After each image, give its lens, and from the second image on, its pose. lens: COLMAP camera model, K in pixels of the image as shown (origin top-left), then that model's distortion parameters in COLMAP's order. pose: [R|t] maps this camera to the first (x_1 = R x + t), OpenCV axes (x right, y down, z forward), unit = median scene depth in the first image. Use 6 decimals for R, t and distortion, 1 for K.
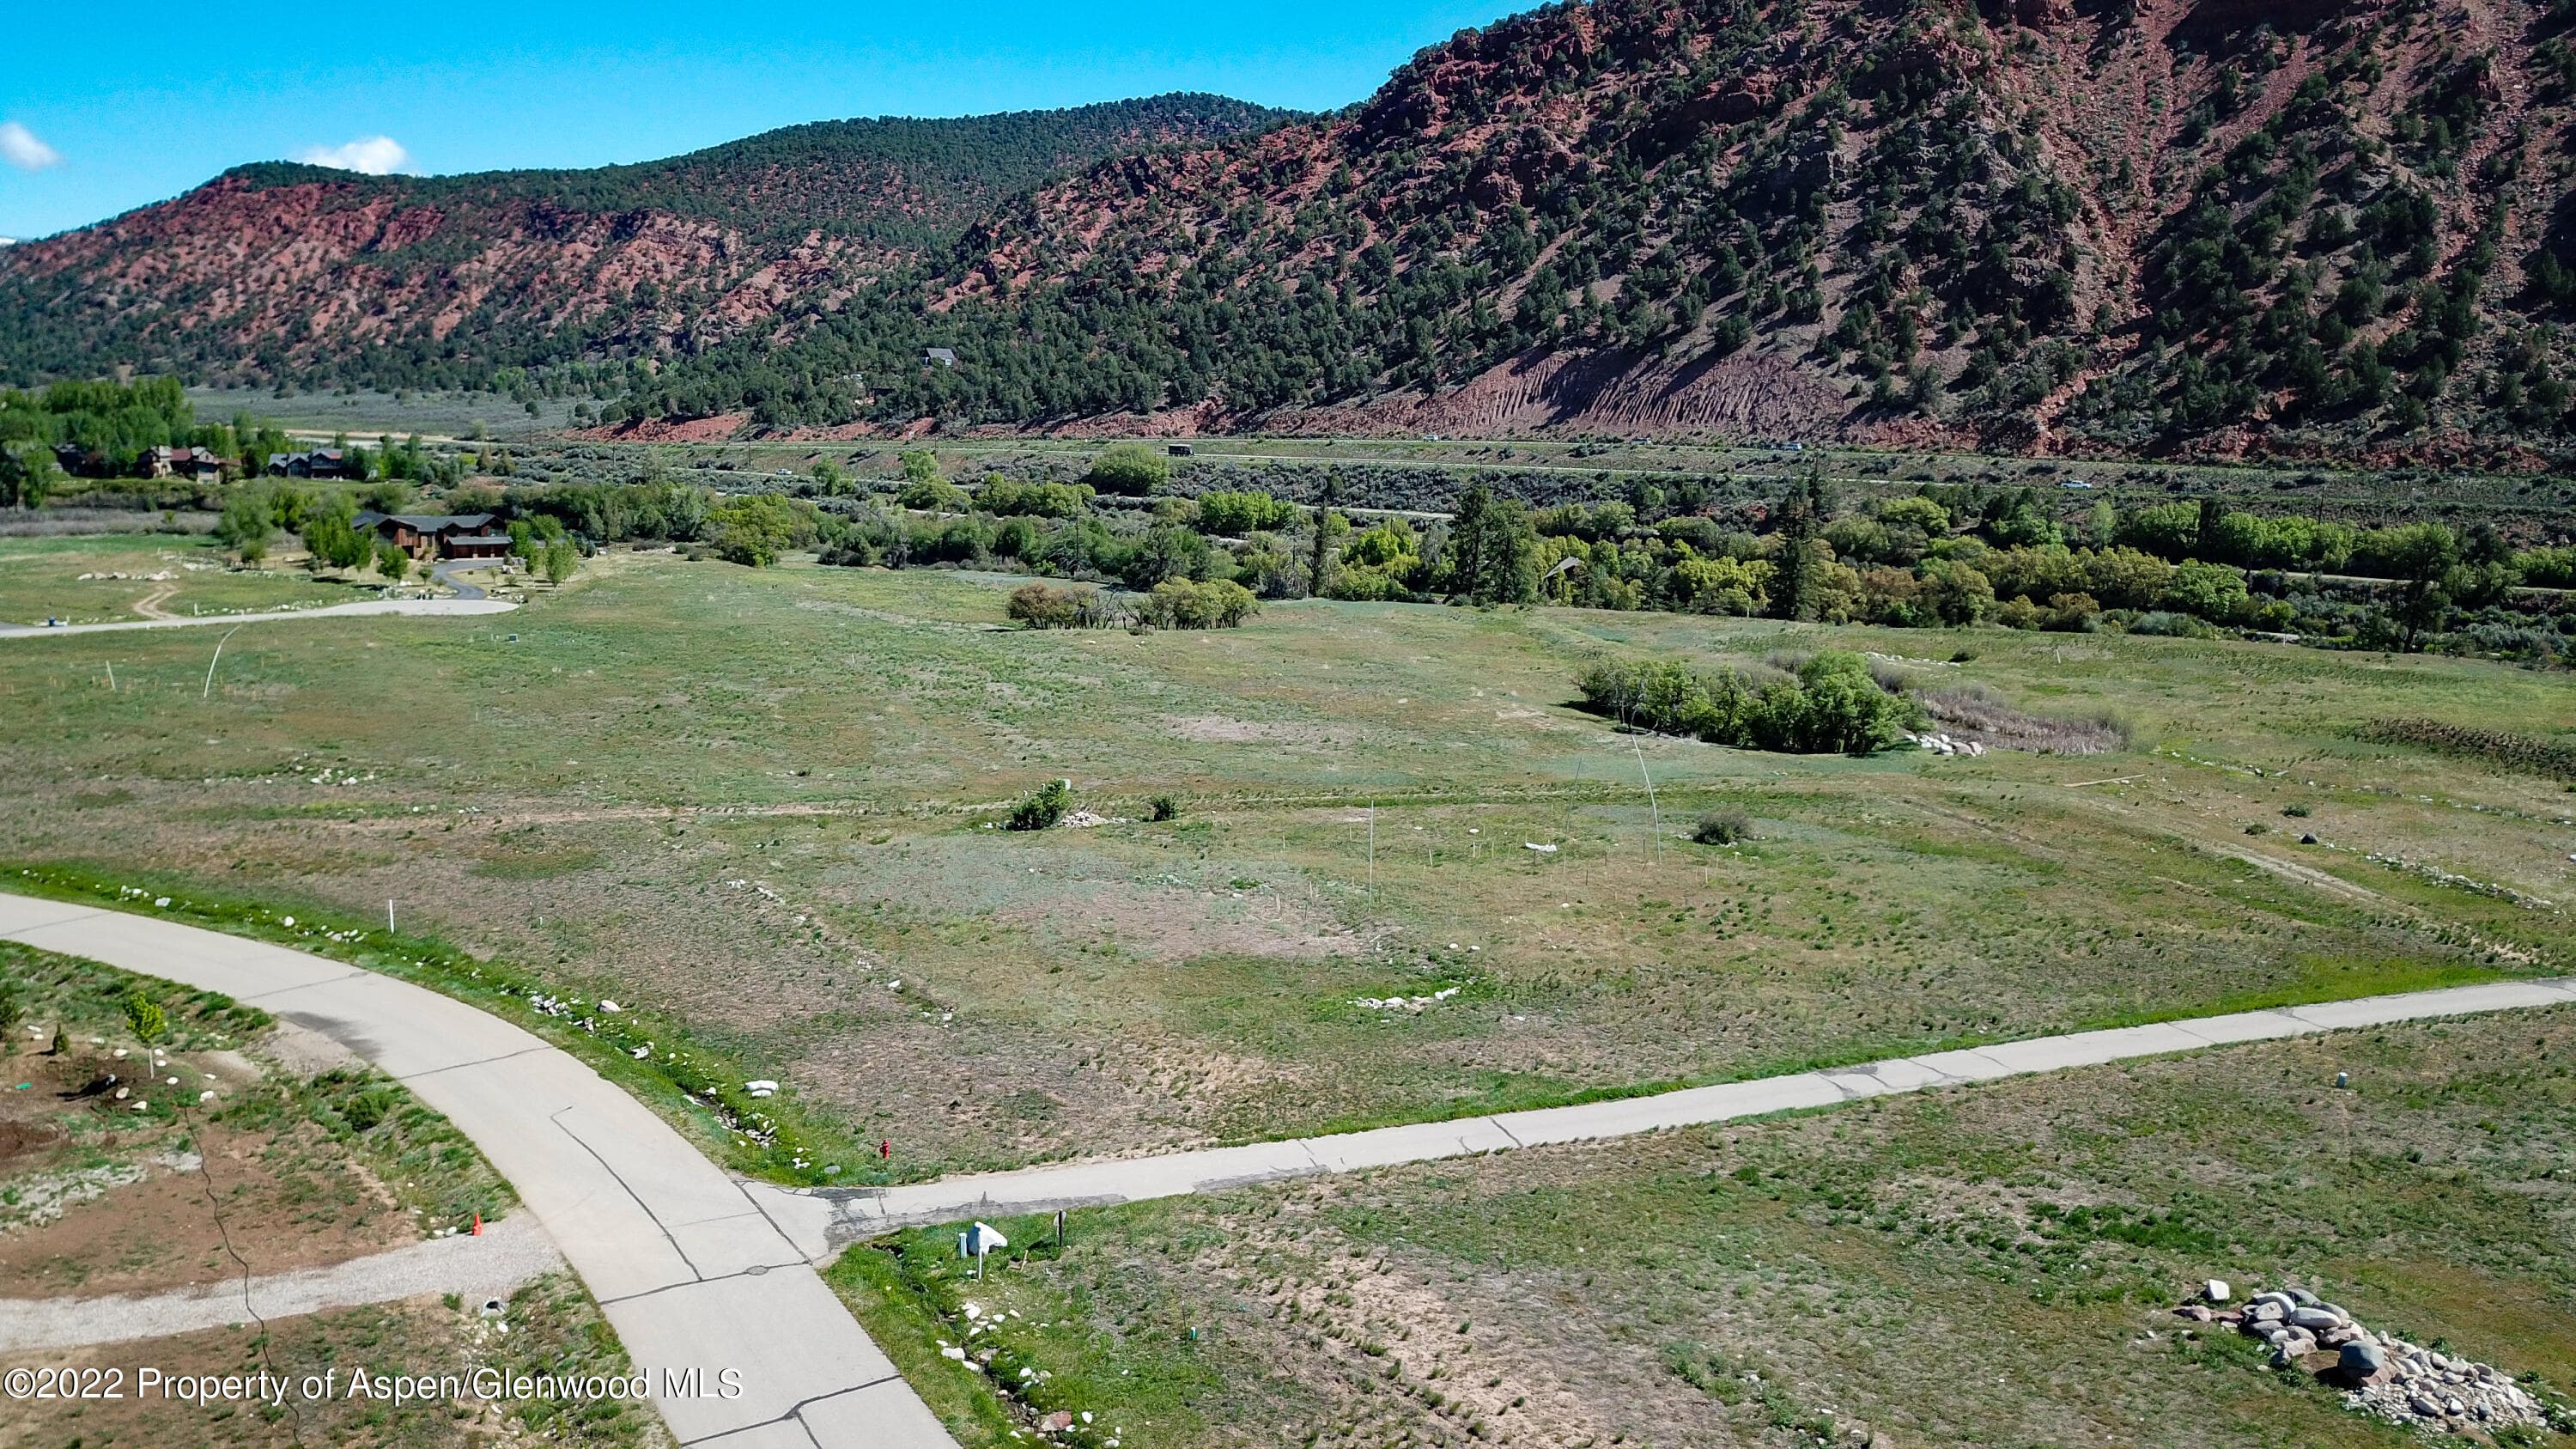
lens RADIAL K [[2084.1, 0, 1288.0], [0, 2084.1, 724.5], [0, 0, 1]] dist [0.061100, 0.000410]
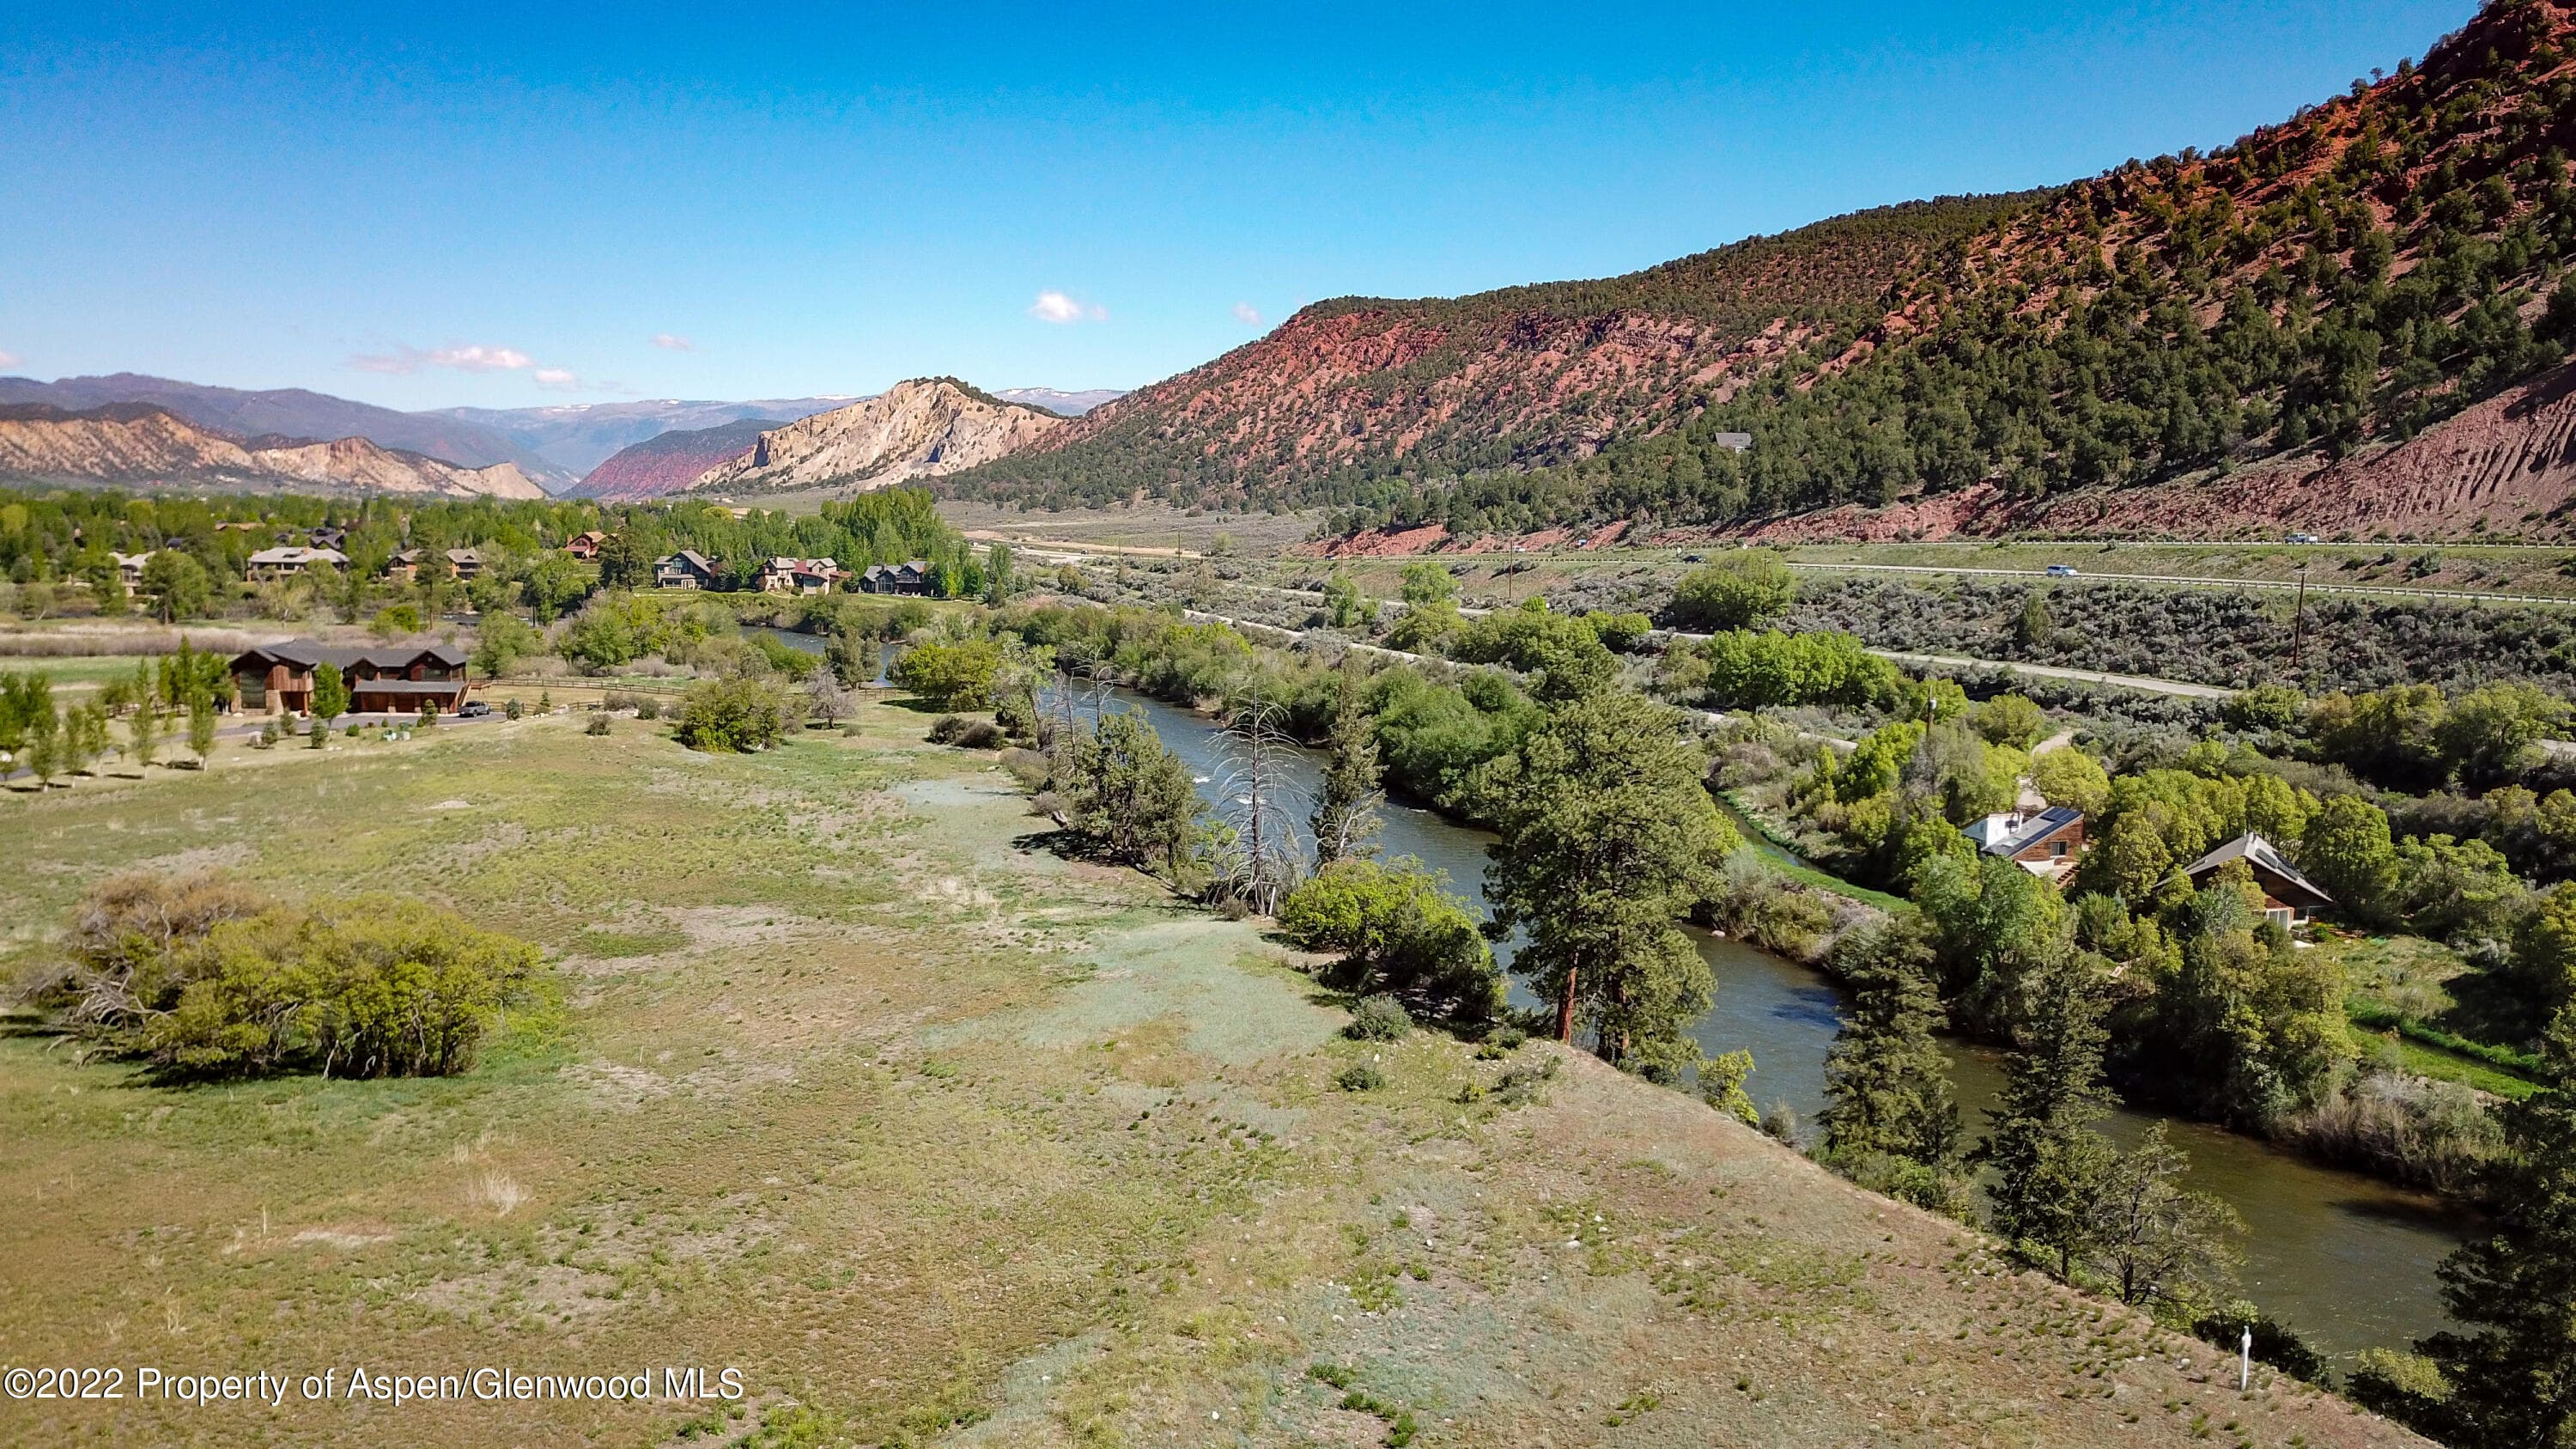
lens RADIAL K [[2084.1, 0, 1288.0], [0, 2084.1, 724.5], [0, 0, 1]] dist [0.061100, 0.000410]
pose [[0.857136, 0.043451, -0.513254, 0.054309], [-0.073348, 0.996577, -0.038123, -0.020998], [0.509841, 0.070323, 0.857390, 0.171825]]
